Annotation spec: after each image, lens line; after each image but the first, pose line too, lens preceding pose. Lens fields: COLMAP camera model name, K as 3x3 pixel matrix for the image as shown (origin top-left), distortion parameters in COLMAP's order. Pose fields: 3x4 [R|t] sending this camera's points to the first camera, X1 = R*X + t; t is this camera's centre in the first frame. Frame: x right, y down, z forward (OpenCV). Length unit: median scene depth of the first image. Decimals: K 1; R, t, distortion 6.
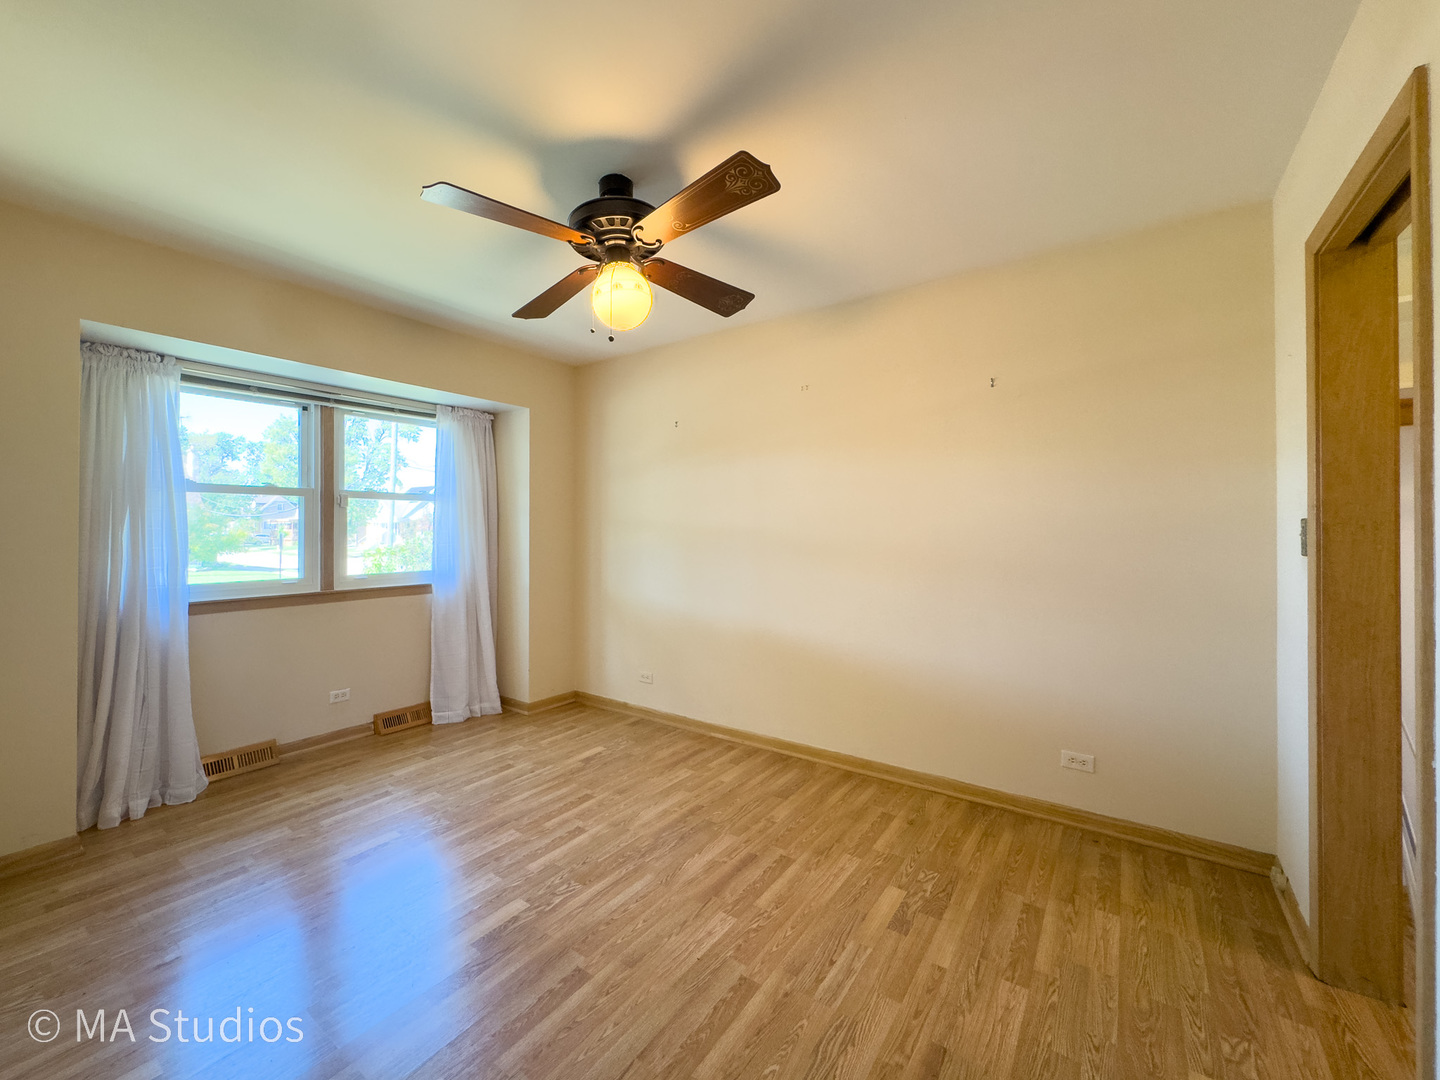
lens RADIAL K [[636.4, 0, 719.3], [0, 636.4, 518.3], [0, 0, 1]] dist [-0.000700, -0.000086]
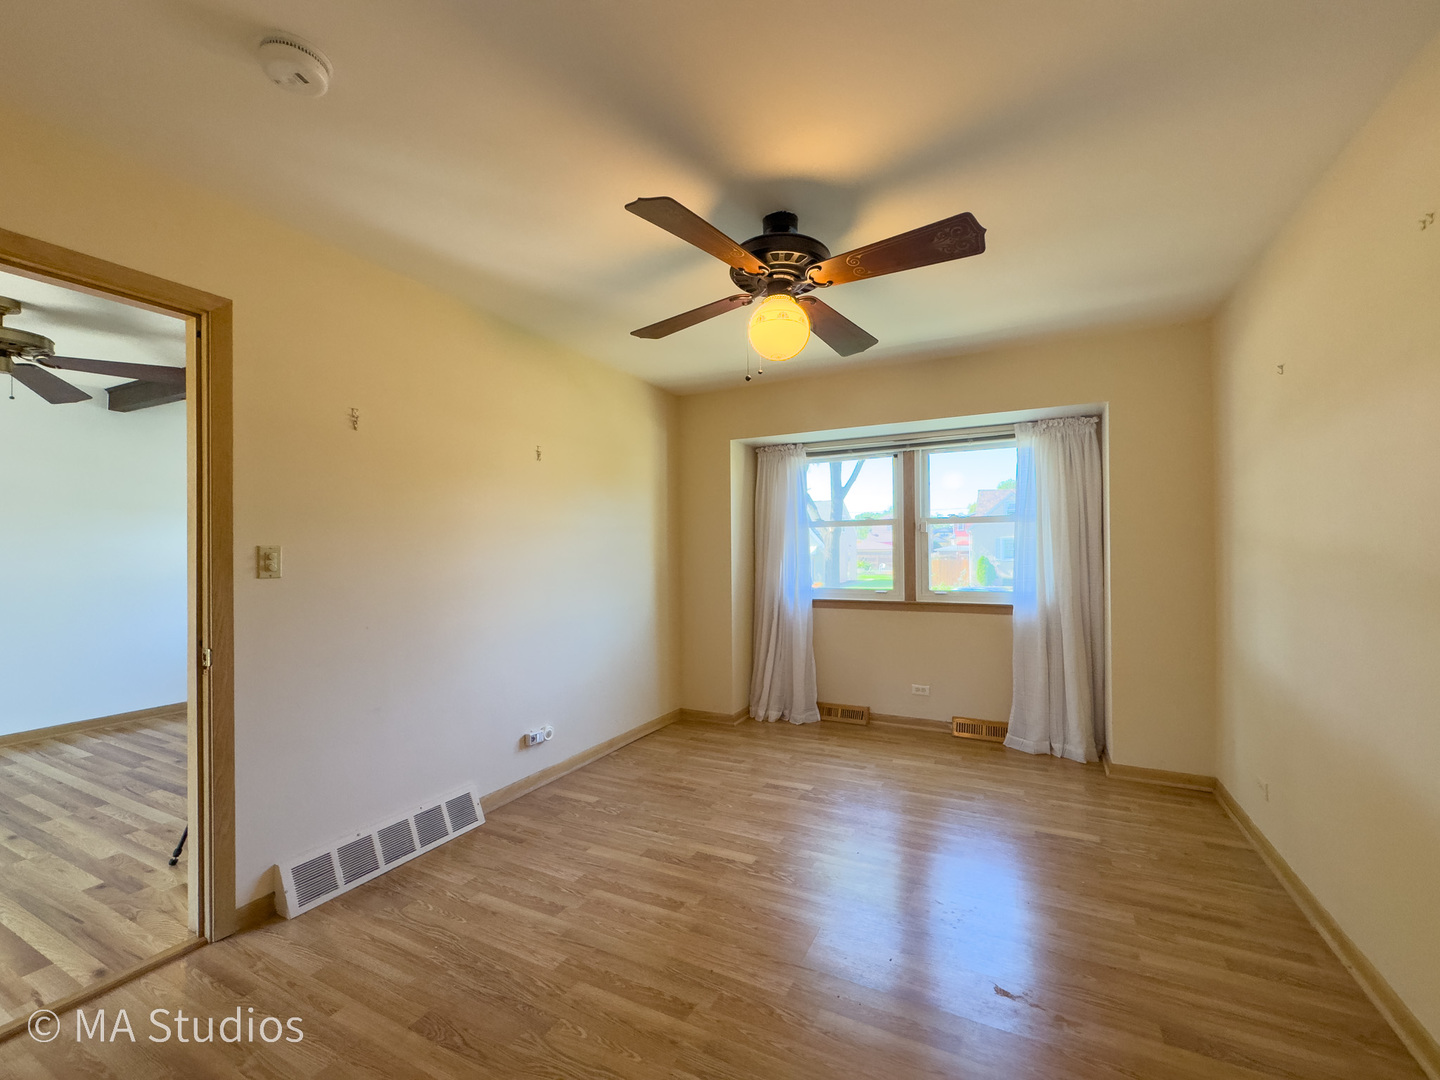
lens RADIAL K [[627.4, 0, 718.2], [0, 627.4, 538.6], [0, 0, 1]] dist [-0.001566, -0.000462]
pose [[0.098068, -0.022059, -0.994935, 0.663081], [0.023135, 0.999535, -0.019880, 0.010772], [0.994911, -0.021068, 0.098532, 0.619818]]
